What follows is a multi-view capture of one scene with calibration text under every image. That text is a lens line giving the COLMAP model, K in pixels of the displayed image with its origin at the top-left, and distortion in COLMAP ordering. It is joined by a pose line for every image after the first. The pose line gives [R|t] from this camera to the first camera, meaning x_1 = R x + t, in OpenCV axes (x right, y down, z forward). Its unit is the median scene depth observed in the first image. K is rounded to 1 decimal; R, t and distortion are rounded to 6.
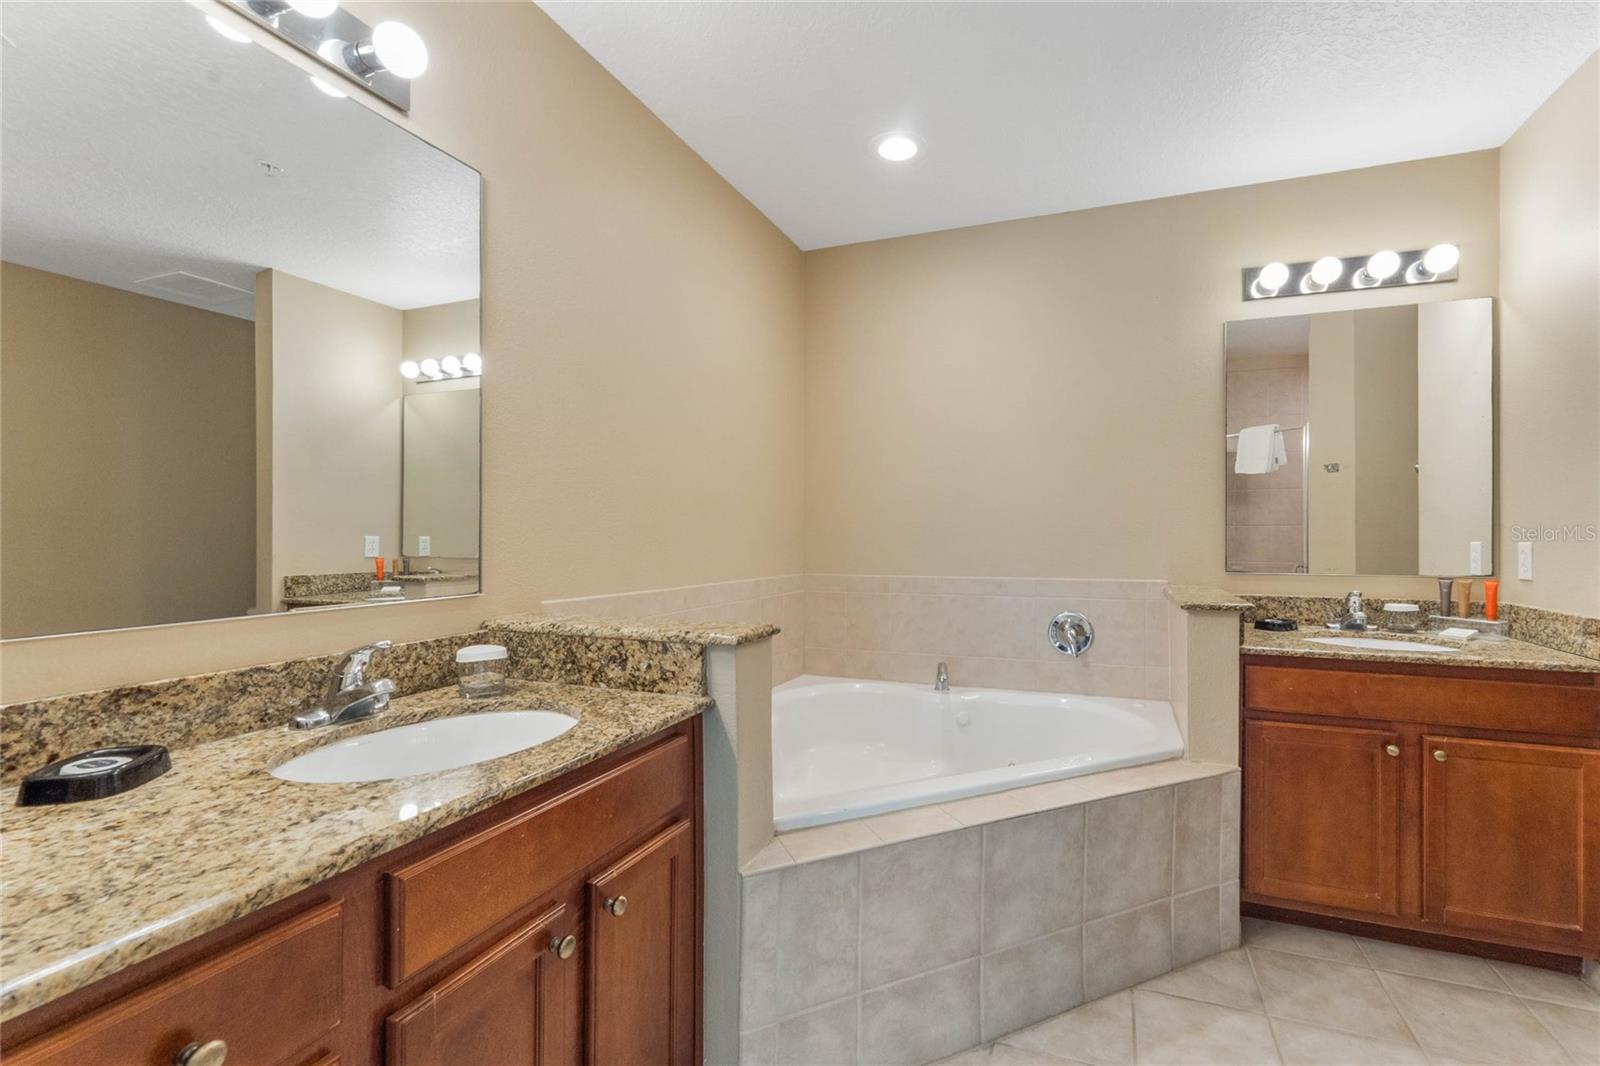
lens RADIAL K [[642.1, 0, 798.8], [0, 642.1, 535.2], [0, 0, 1]] dist [0.000400, -0.000253]
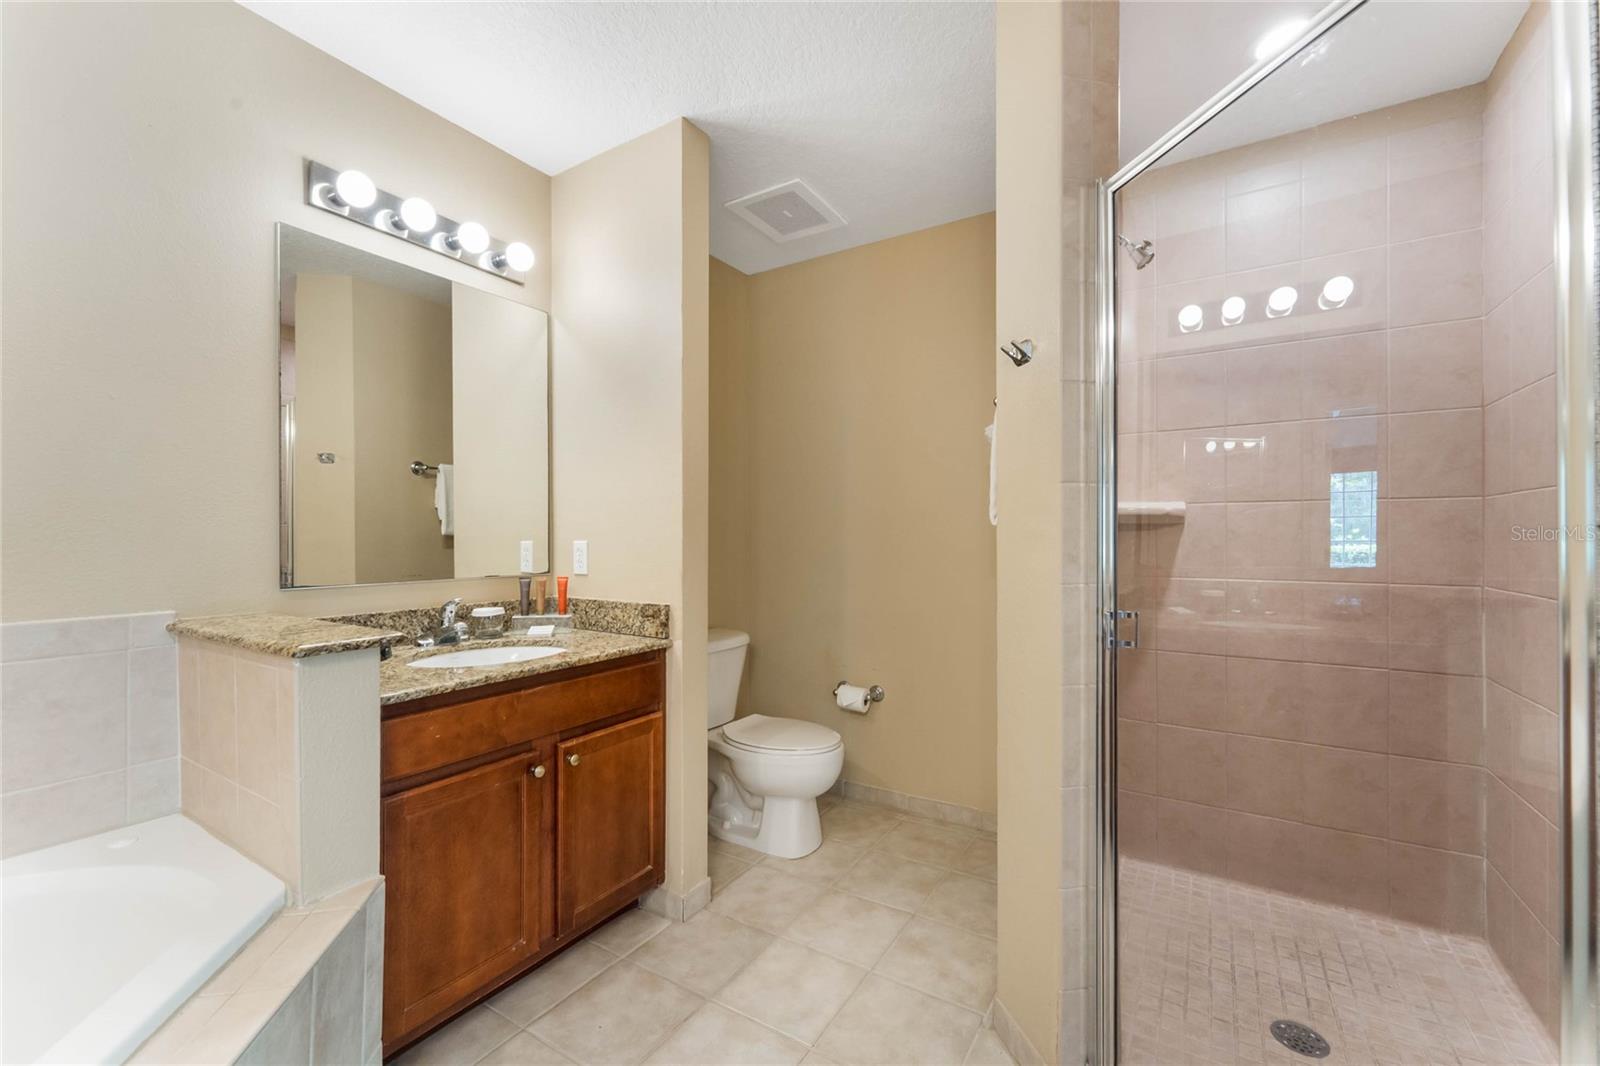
lens RADIAL K [[642.1, 0, 798.8], [0, 642.1, 535.2], [0, 0, 1]] dist [0.000400, -0.000253]
pose [[0.104077, 0.000787, 0.994569, 0.058199], [0.001259, 0.999999, -0.000923, 0.002667], [-0.994568, 0.001348, 0.104076, 0.510443]]
